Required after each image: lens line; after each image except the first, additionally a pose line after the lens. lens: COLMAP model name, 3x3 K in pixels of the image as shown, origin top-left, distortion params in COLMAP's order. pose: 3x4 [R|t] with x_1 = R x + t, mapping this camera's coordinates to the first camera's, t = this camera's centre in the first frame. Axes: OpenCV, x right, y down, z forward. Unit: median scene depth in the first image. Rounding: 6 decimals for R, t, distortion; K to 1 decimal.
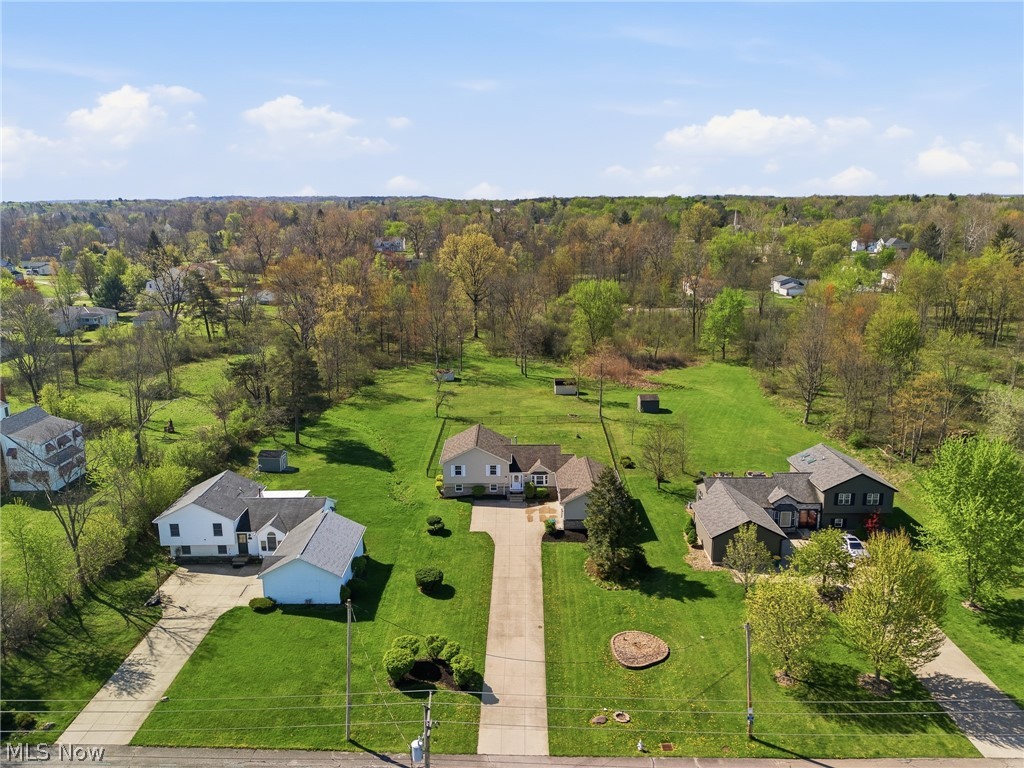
lens RADIAL K [[747.4, 0, 512.0], [0, 747.4, 384.0], [0, 0, 1]] dist [0.066196, -0.044922]
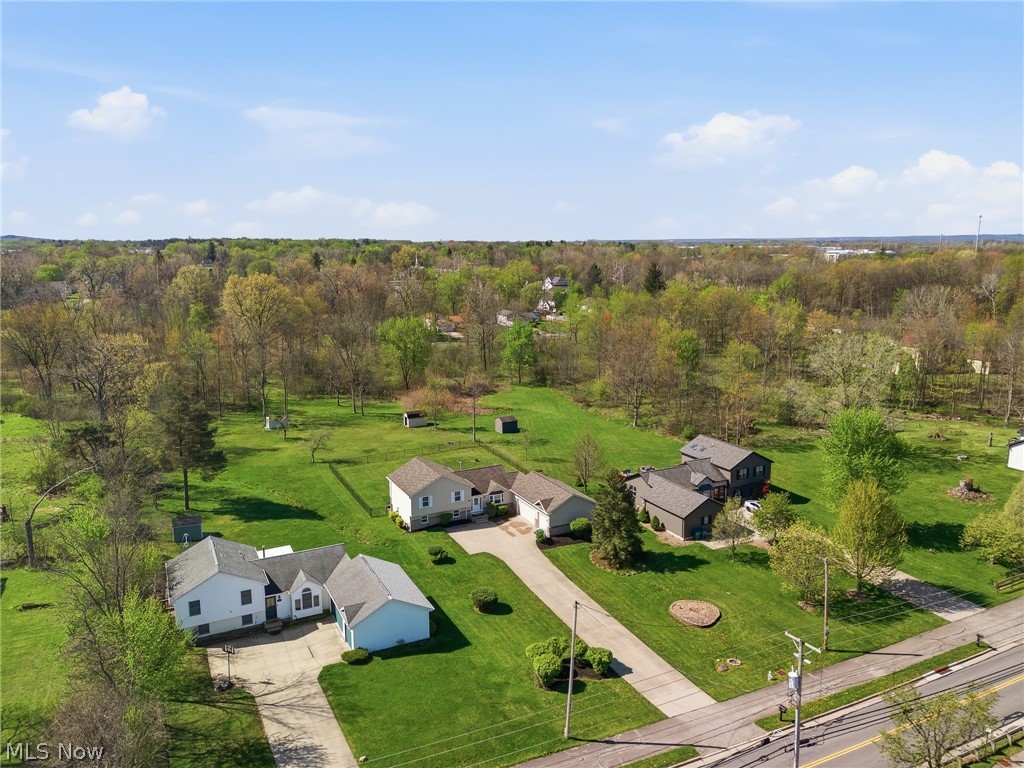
lens RADIAL K [[747.4, 0, 512.0], [0, 747.4, 384.0], [0, 0, 1]] dist [0.066196, -0.044922]
pose [[0.894343, -0.082486, 0.439713, -0.446708], [0.106105, 0.993921, -0.029359, -0.000853], [-0.434618, 0.072912, 0.897659, 0.027770]]
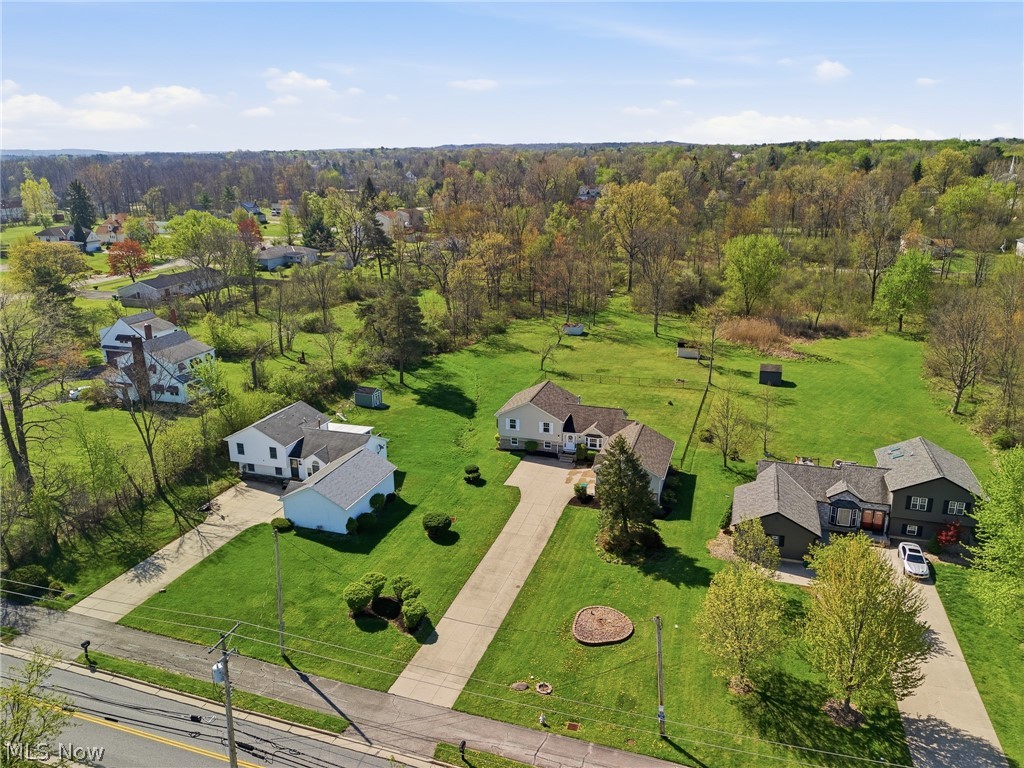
lens RADIAL K [[747.4, 0, 512.0], [0, 747.4, 384.0], [0, 0, 1]] dist [0.066196, -0.044922]
pose [[0.952659, 0.090099, -0.290384, 0.238185], [-0.070839, 0.994574, 0.076190, -0.016005], [0.295673, -0.052013, 0.953872, 0.049587]]
